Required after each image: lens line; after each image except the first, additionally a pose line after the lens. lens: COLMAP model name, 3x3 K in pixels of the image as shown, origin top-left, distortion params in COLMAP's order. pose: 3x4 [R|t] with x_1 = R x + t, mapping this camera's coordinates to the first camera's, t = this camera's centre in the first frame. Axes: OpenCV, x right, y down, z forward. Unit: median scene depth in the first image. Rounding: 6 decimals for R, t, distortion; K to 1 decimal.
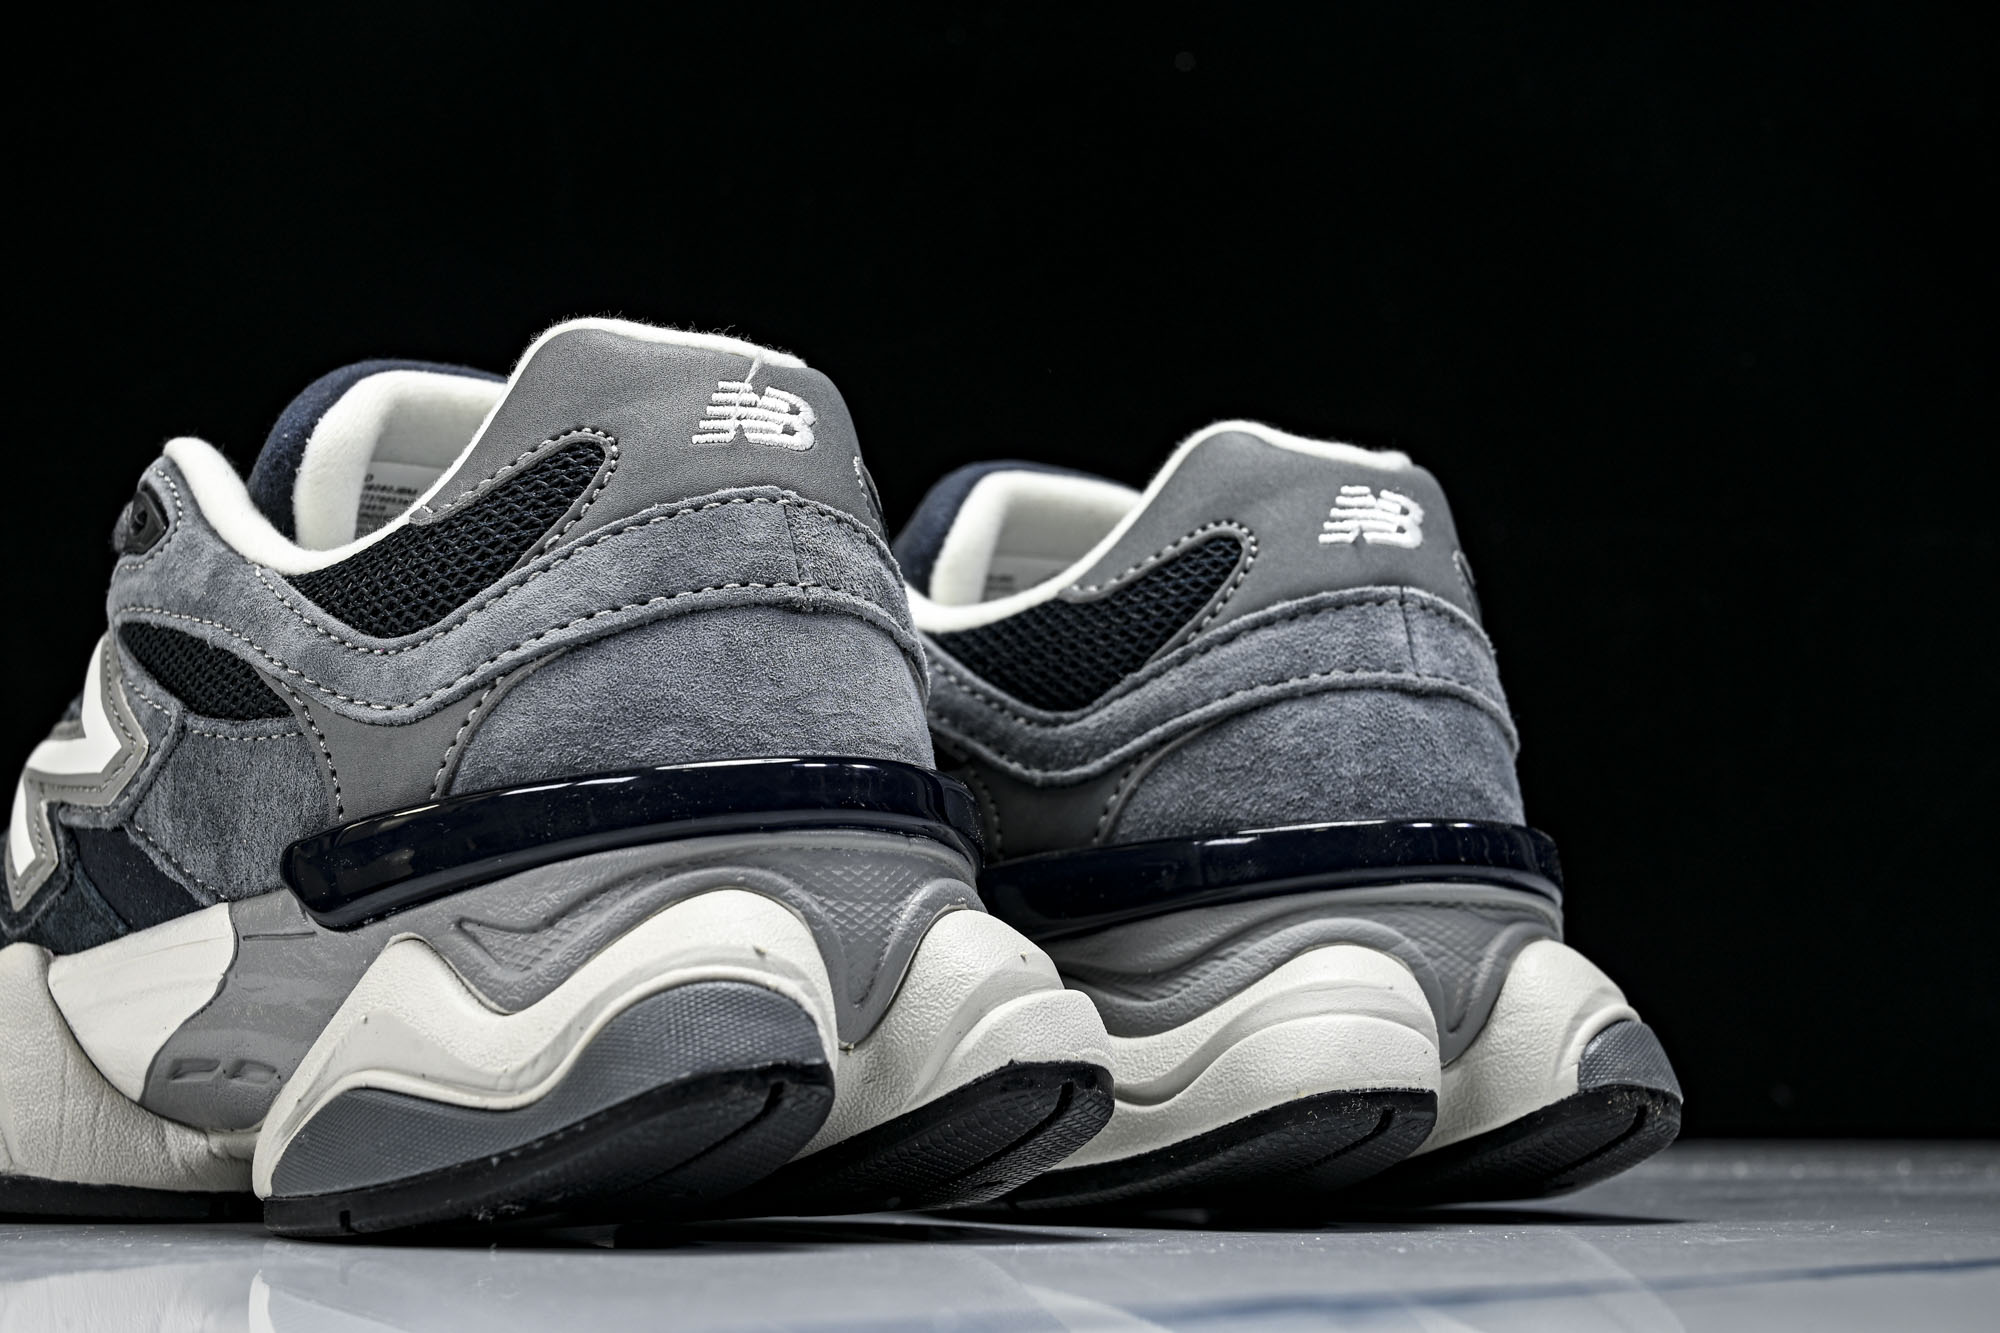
lens RADIAL K [[3362.5, 0, 1013.0], [0, 3362.5, 679.3], [0, 0, 1]] dist [-0.023277, 0.000000]
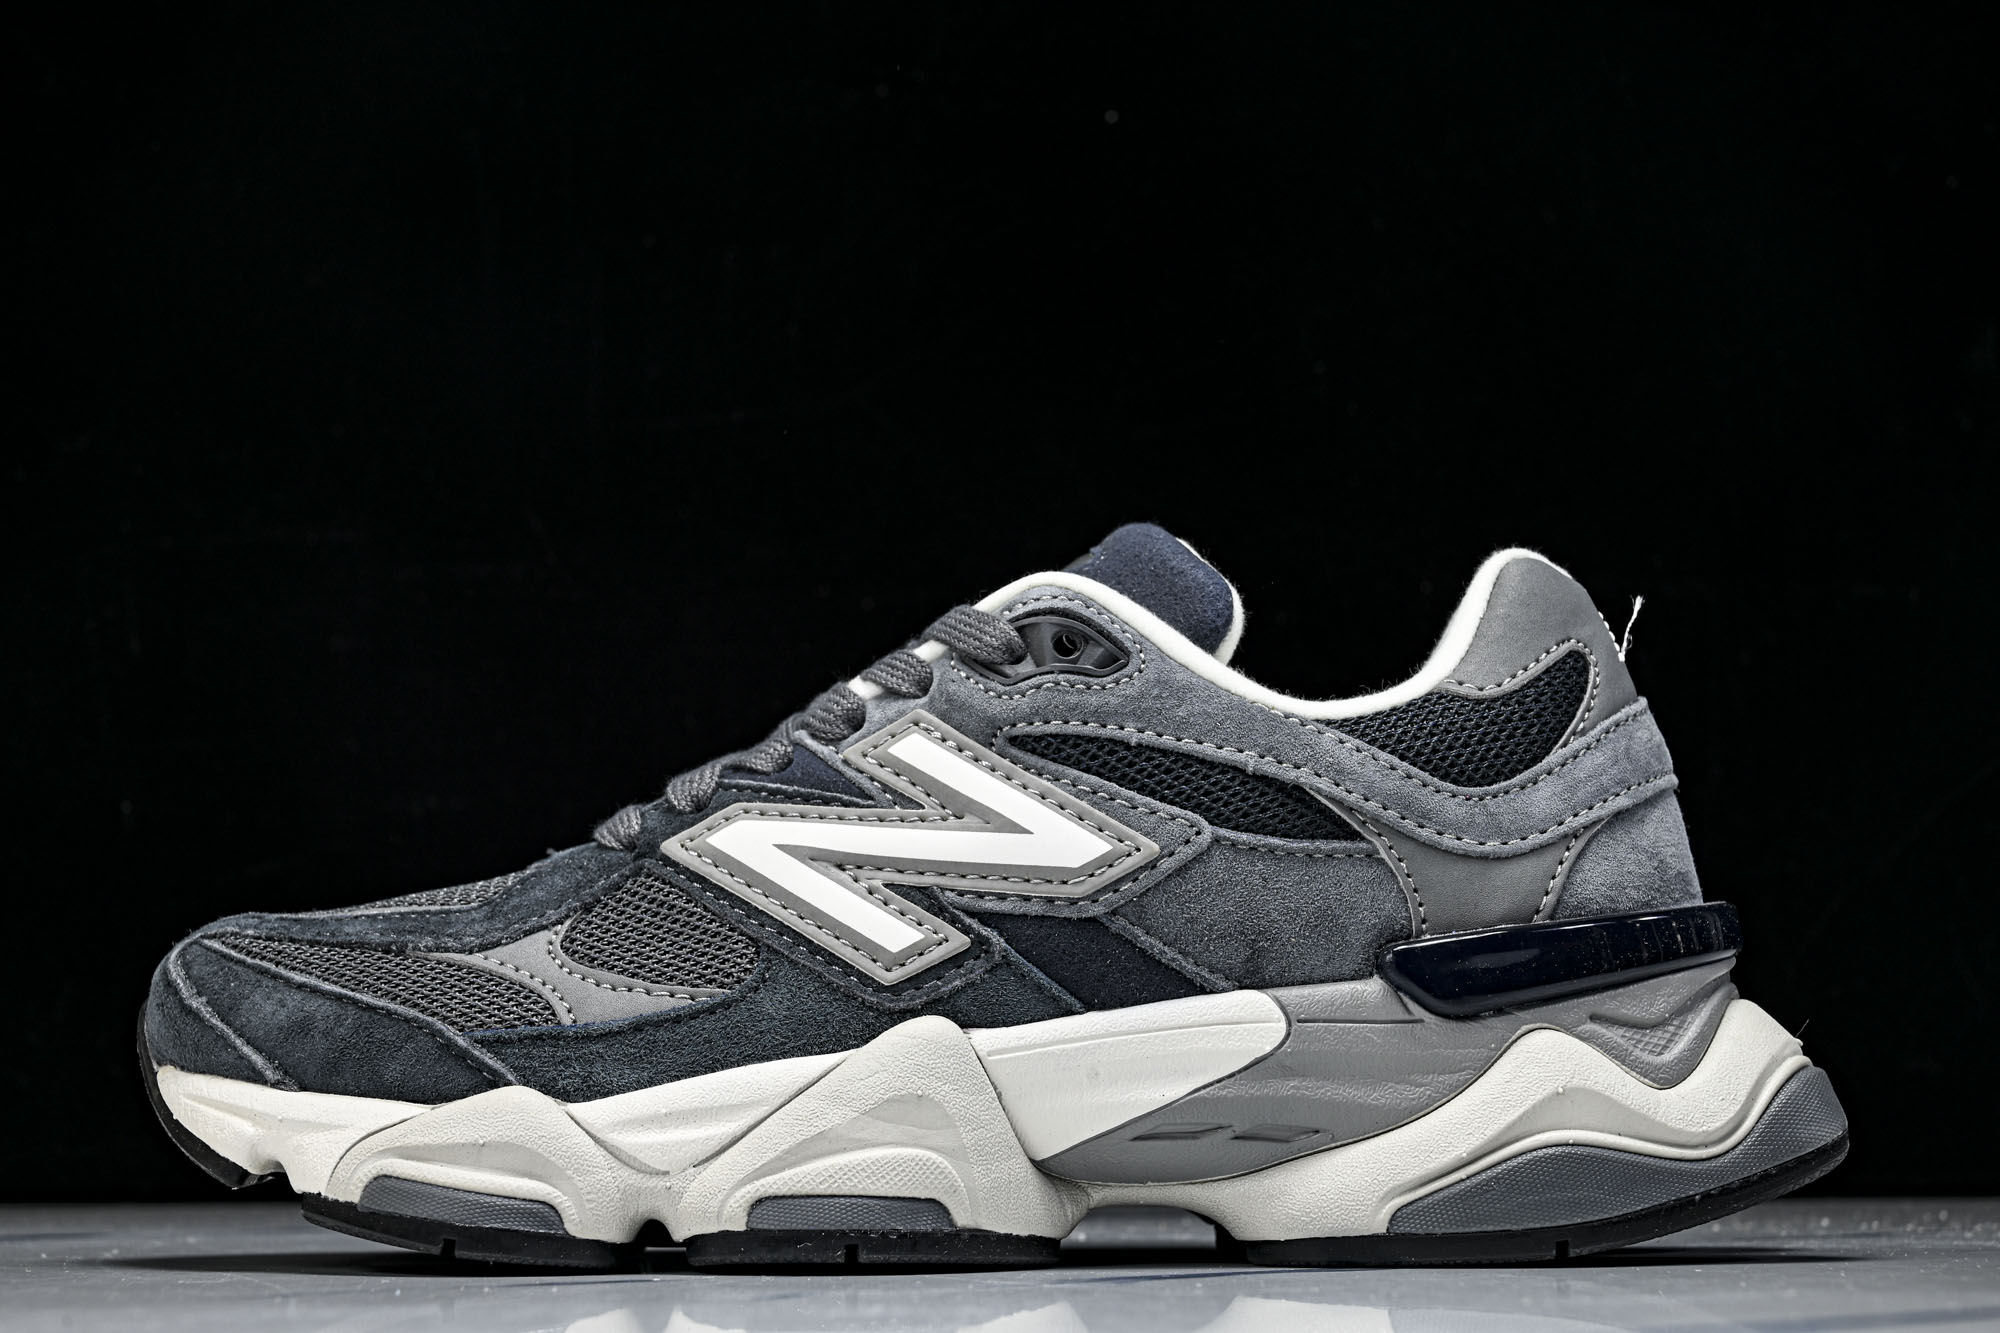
lens RADIAL K [[3362.5, 0, 1012.5], [0, 3362.5, 663.8], [0, 0, 1]] dist [-0.023277, 0.000000]
pose [[0.627004, 0.103040, 0.772171, -1.285539], [-0.087772, 0.994246, -0.061403, 0.034472], [-0.774056, -0.029275, 0.632440, 0.339685]]
